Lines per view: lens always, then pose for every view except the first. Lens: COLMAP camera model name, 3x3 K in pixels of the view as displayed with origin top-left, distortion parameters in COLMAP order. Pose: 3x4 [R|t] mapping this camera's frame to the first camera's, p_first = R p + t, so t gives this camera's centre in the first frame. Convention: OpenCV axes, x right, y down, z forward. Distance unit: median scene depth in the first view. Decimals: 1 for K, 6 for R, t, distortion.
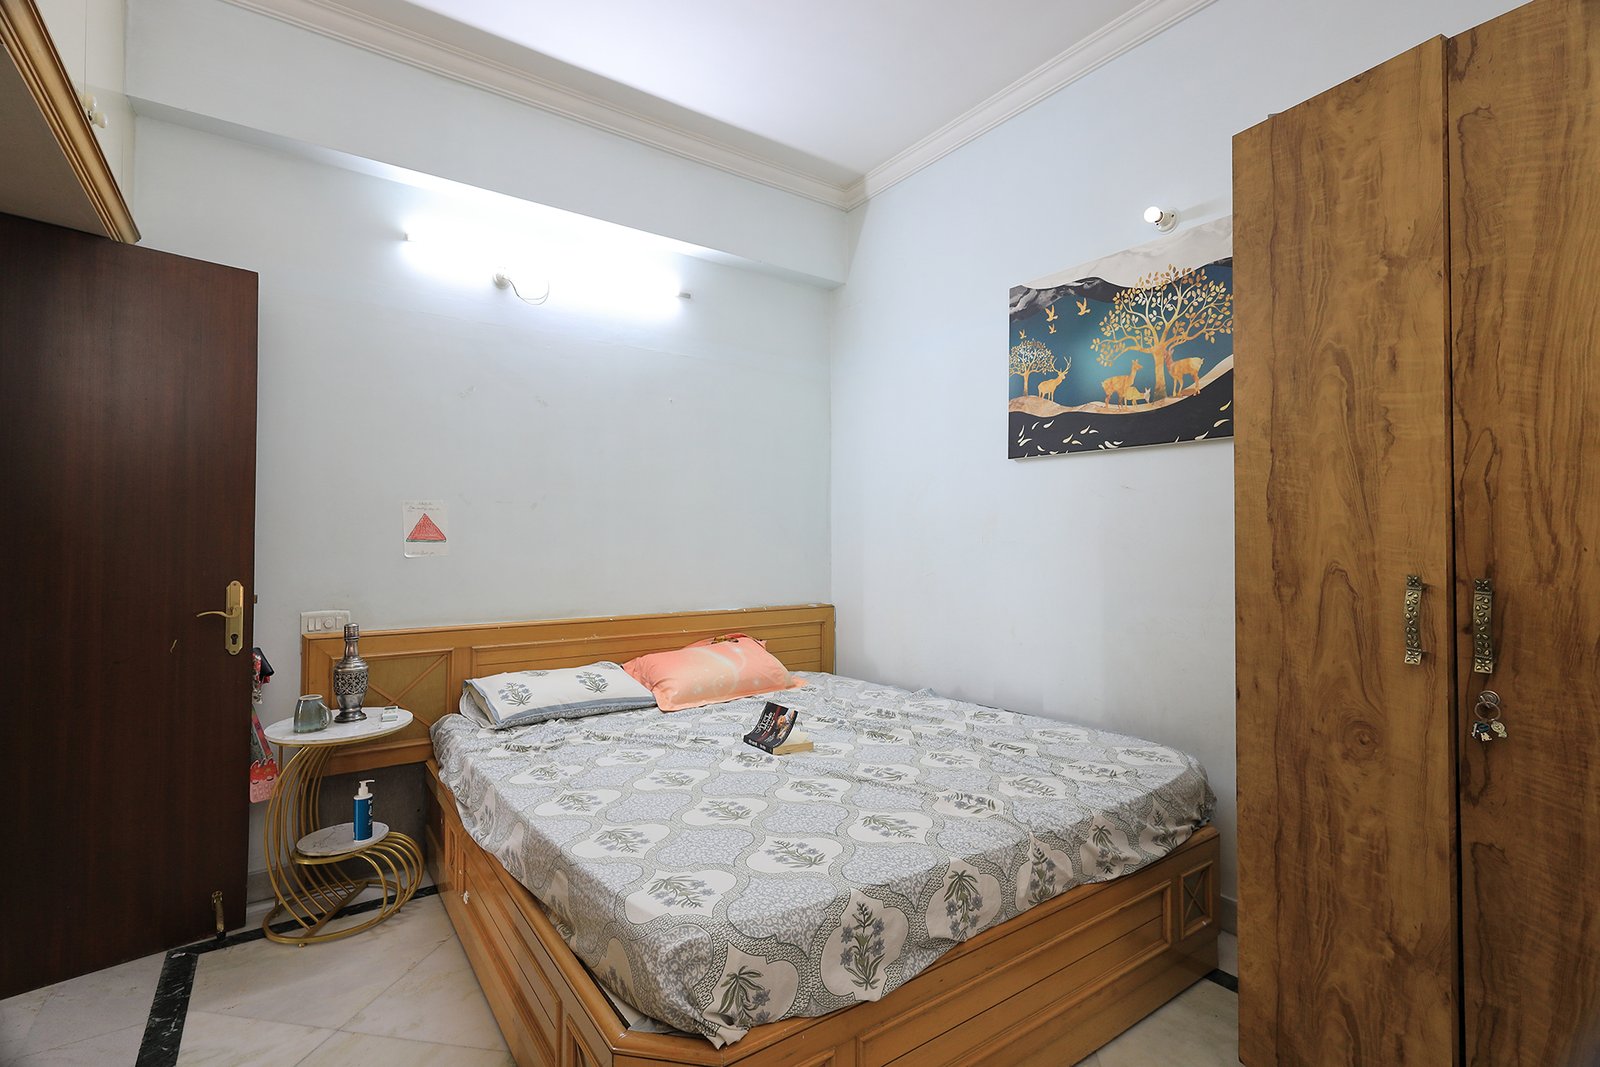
lens RADIAL K [[738.4, 0, 799.9], [0, 738.4, 530.4], [0, 0, 1]] dist [-0.000694, -0.000256]
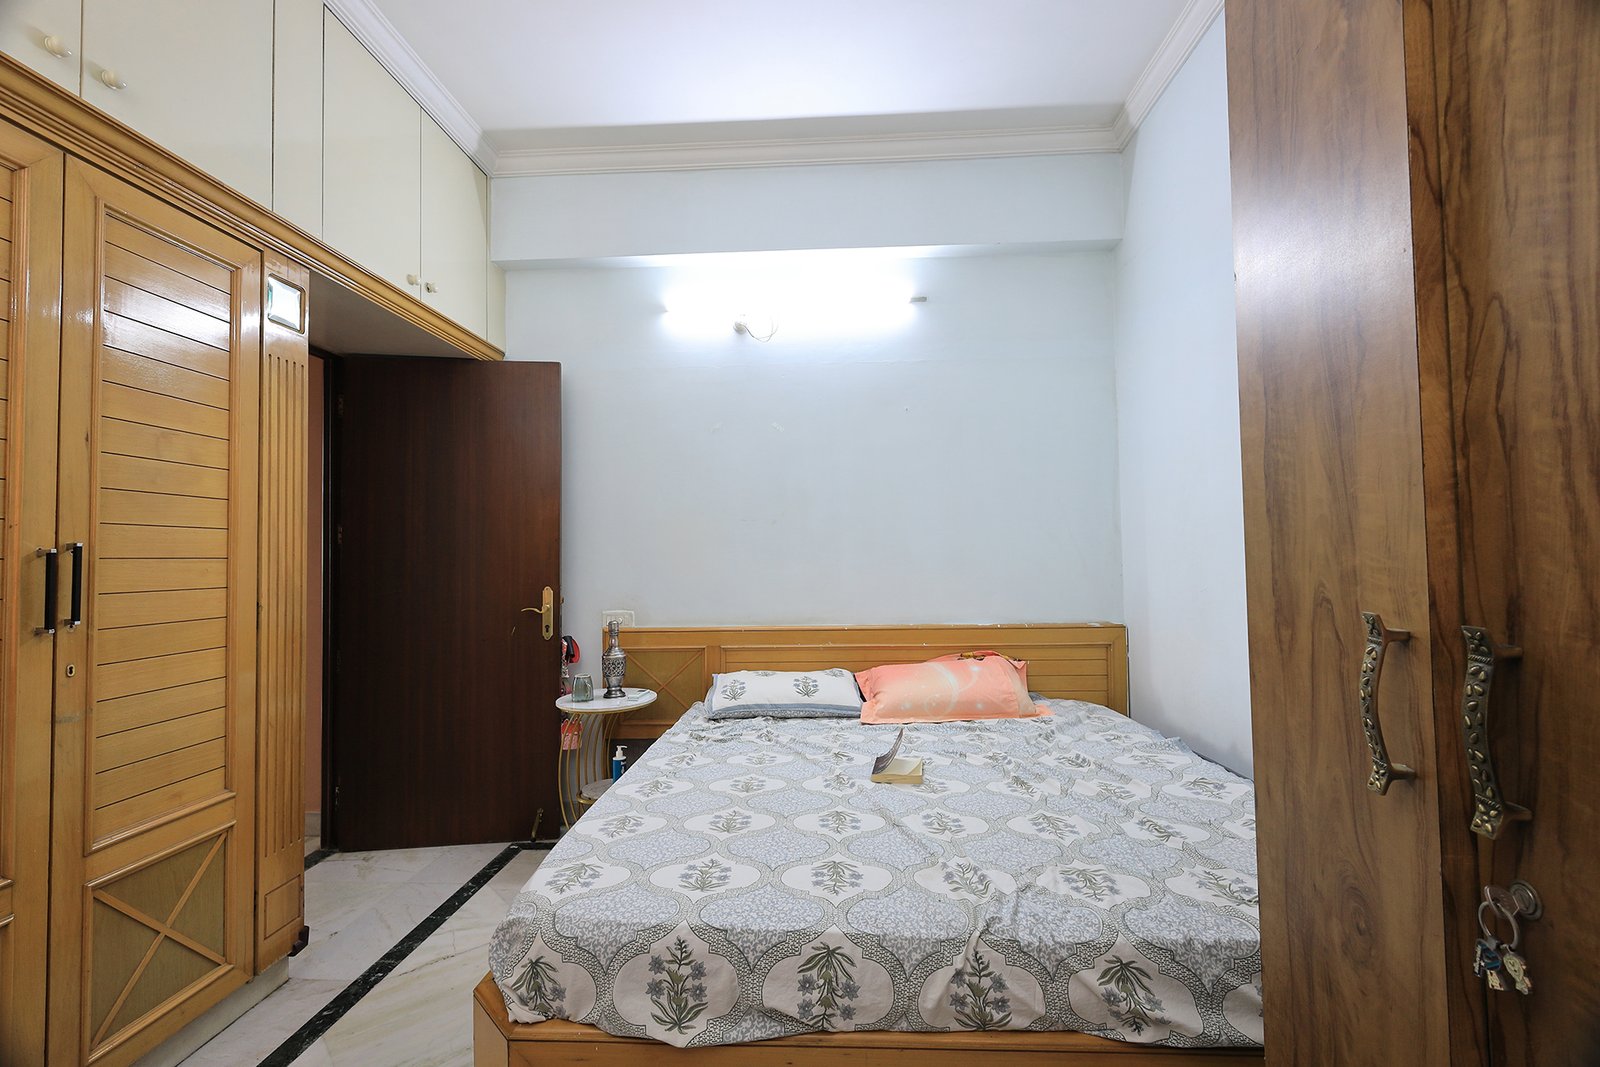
lens RADIAL K [[738.4, 0, 800.4], [0, 738.4, 530.4], [0, 0, 1]] dist [-0.000694, -0.000256]
pose [[0.784166, -0.032118, -0.619720, 0.476914], [0.025741, 0.999484, -0.019228, 0.001995], [0.620017, -0.000874, 0.784588, 0.207943]]
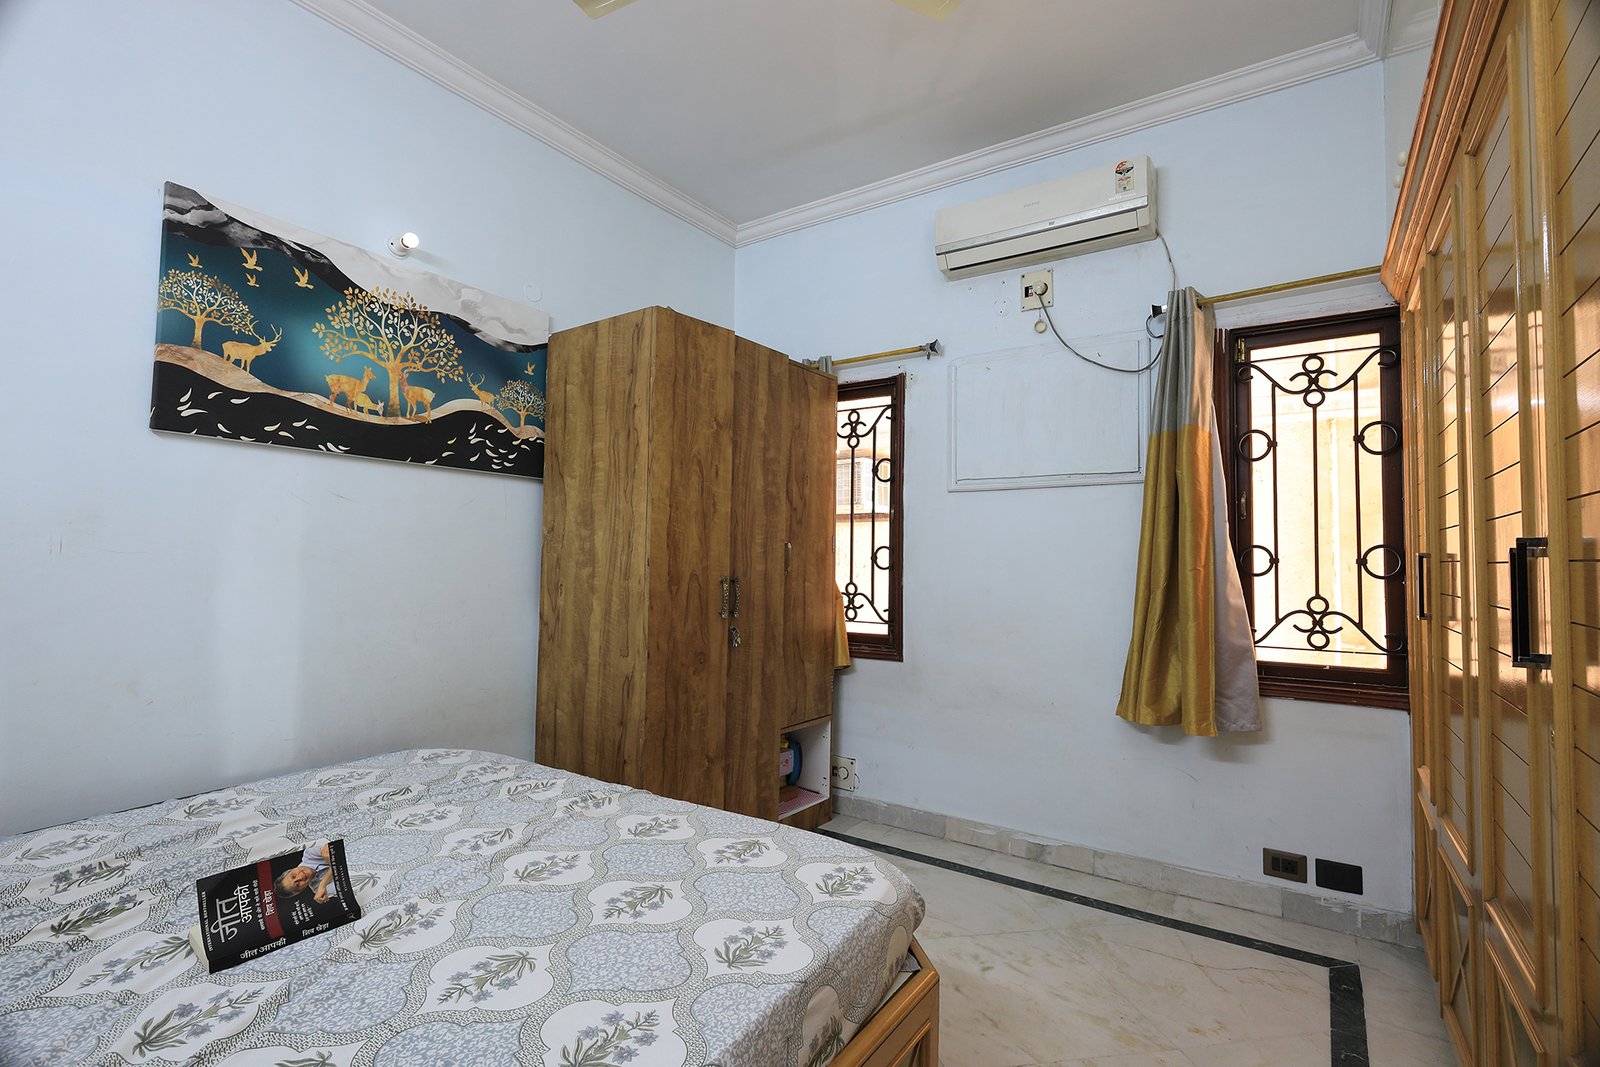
lens RADIAL K [[738.4, 0, 796.0], [0, 738.4, 530.4], [0, 0, 1]] dist [-0.000694, -0.000256]
pose [[-0.342684, 0.033304, 0.938860, -0.707901], [-0.028506, 0.998543, -0.045826, 0.012172], [-0.939018, -0.042467, -0.341235, 0.876994]]
